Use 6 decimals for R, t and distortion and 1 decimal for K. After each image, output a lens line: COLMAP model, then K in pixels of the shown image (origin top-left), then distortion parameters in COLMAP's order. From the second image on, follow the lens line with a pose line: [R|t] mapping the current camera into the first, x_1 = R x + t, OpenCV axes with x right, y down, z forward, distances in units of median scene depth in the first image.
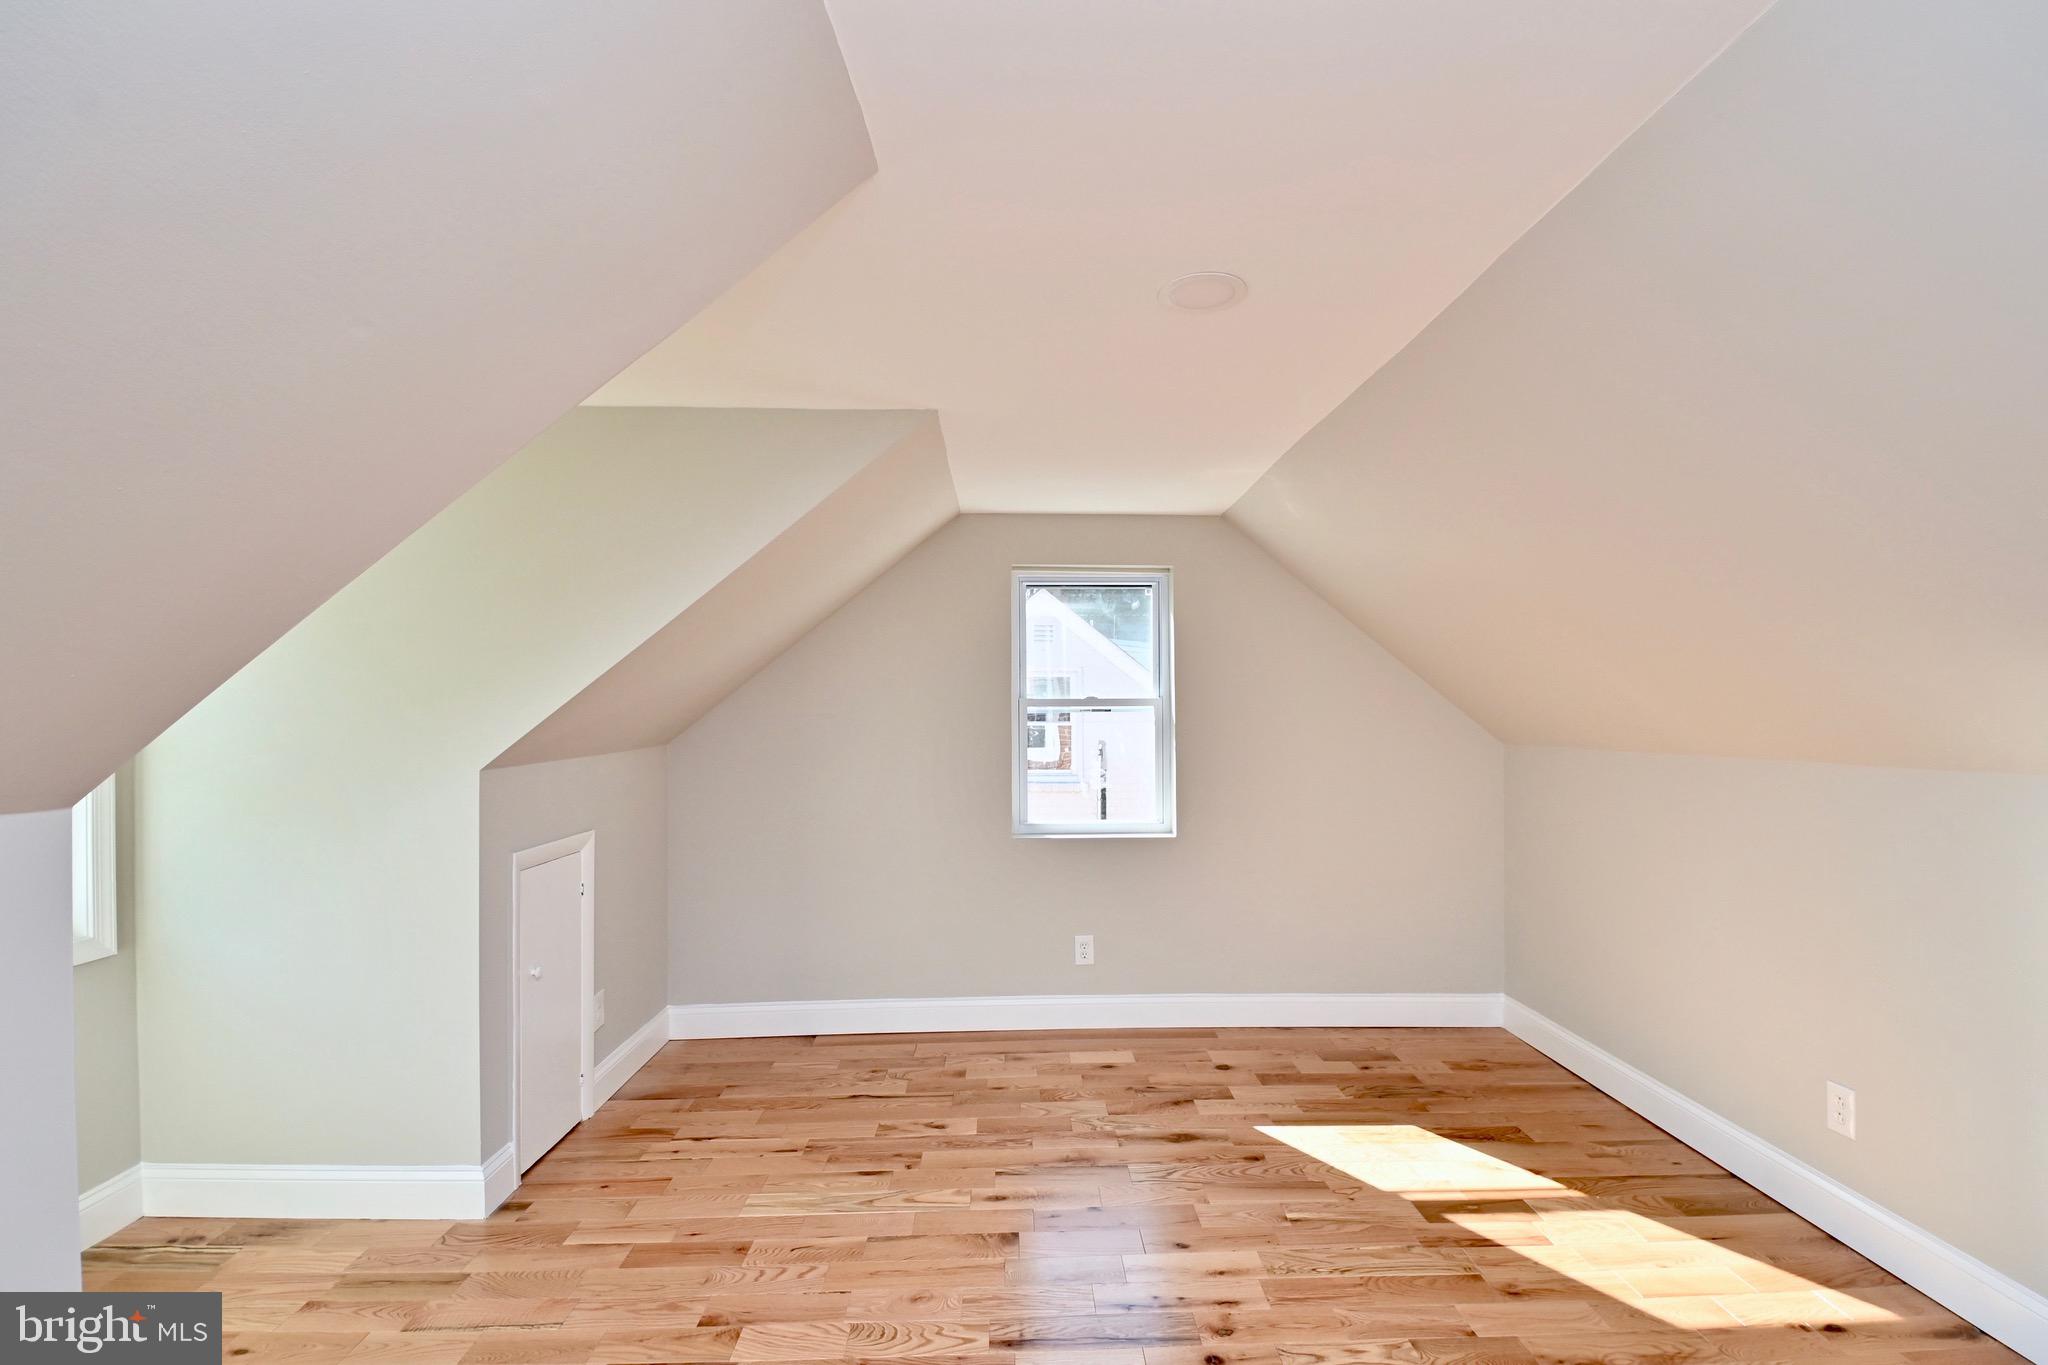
lens RADIAL K [[897.0, 0, 1031.0], [0, 897.0, 675.8], [0, 0, 1]] dist [0.007656, -0.017331]
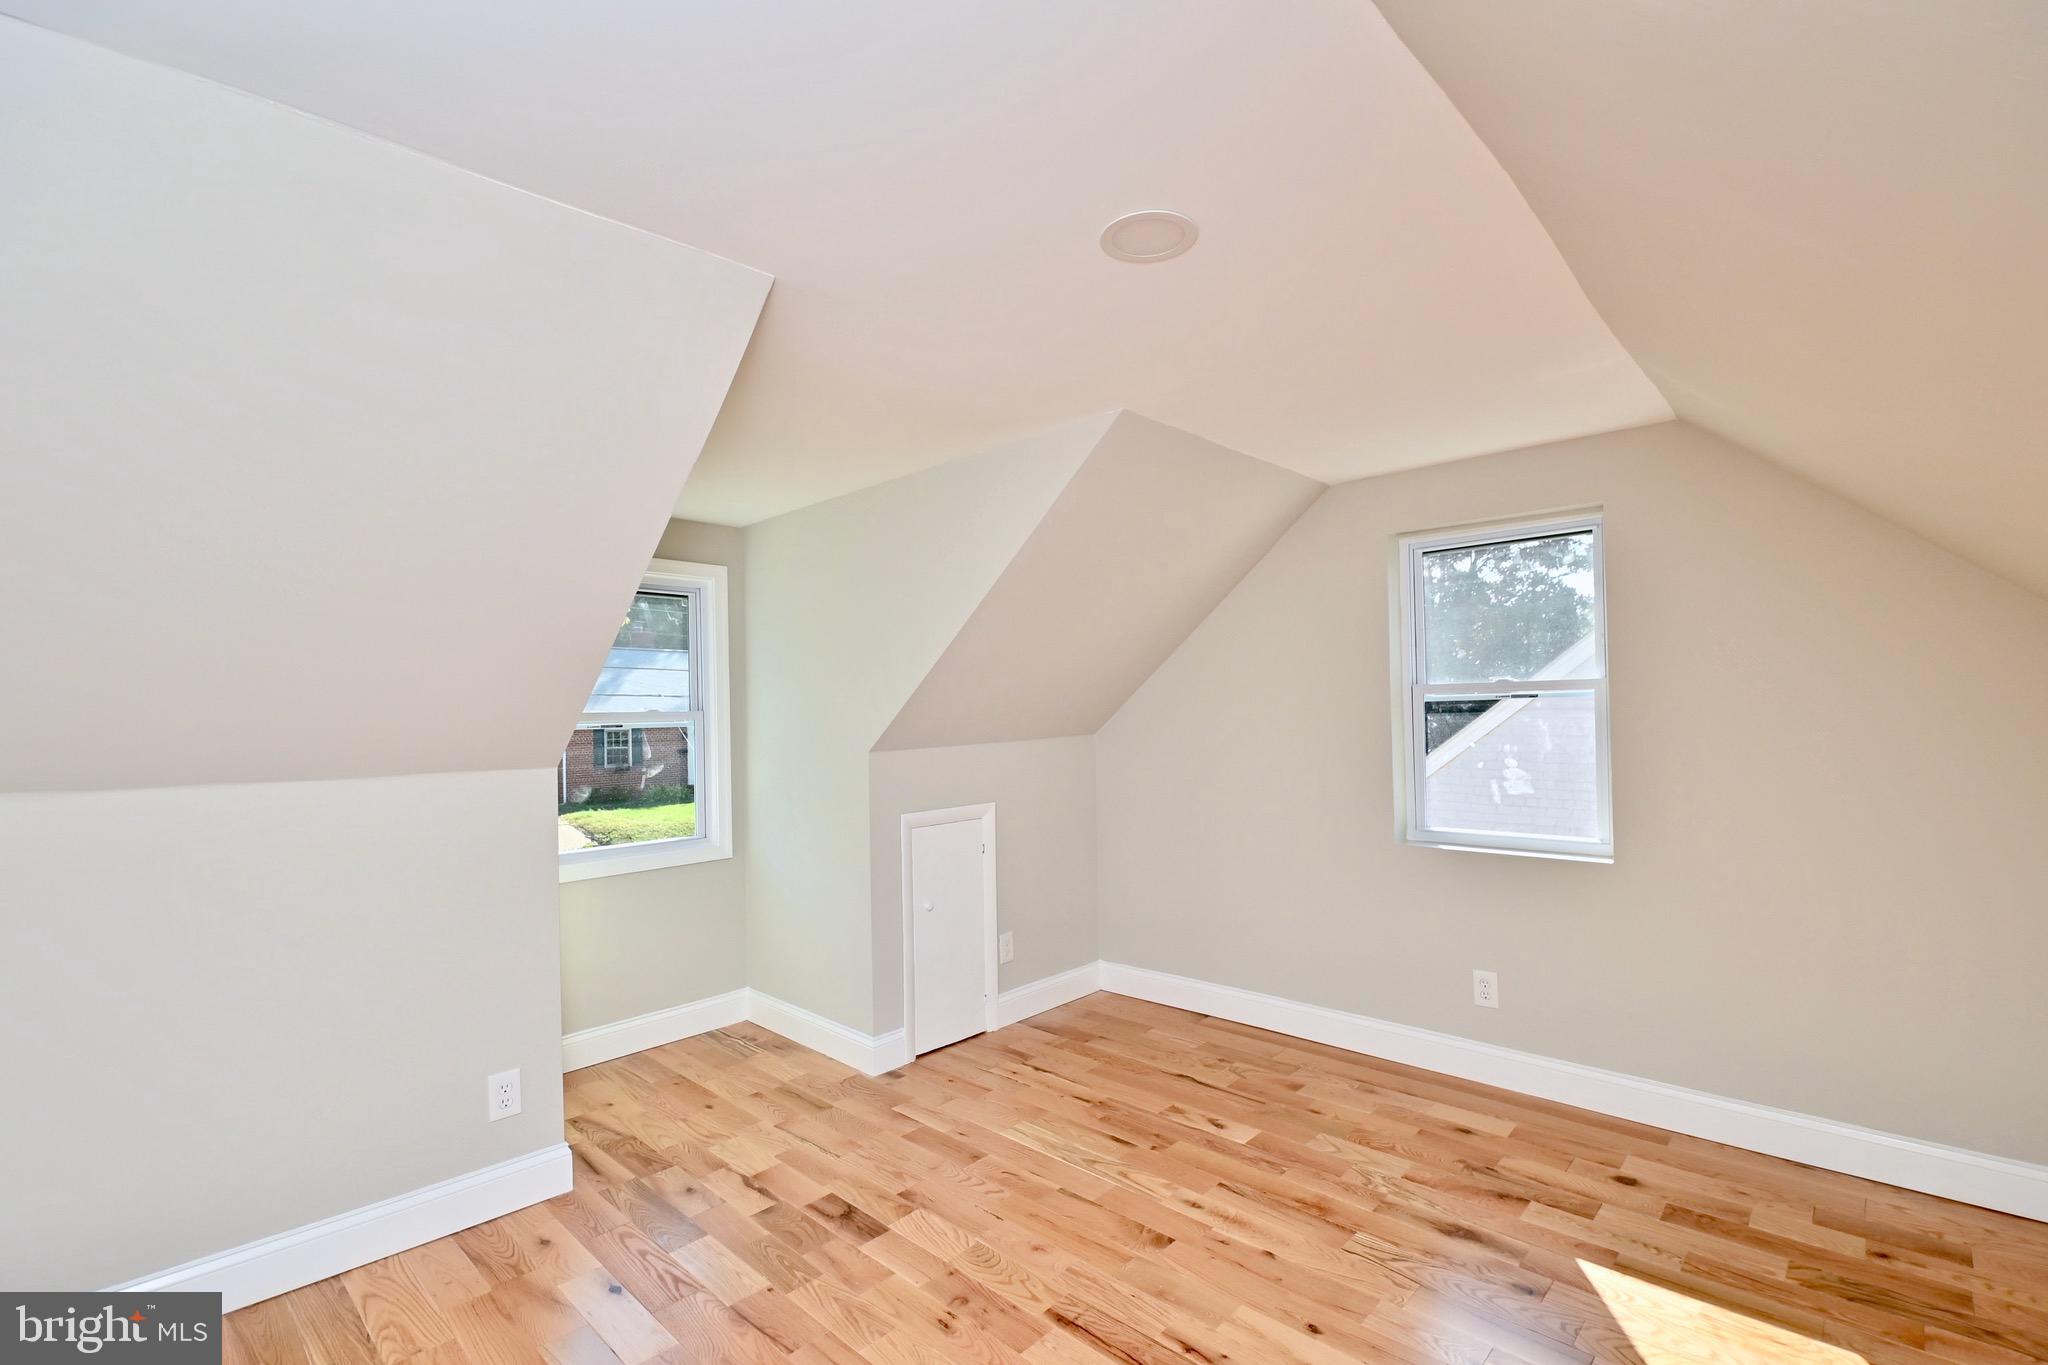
lens RADIAL K [[897.0, 0, 1039.4], [0, 897.0, 687.5], [0, 0, 1]] dist [0.007656, -0.017331]
pose [[0.706093, -0.025716, -0.707652, 0.461268], [0.045175, 0.998941, 0.008774, 0.005802], [0.706676, -0.038163, 0.706507, 0.183053]]
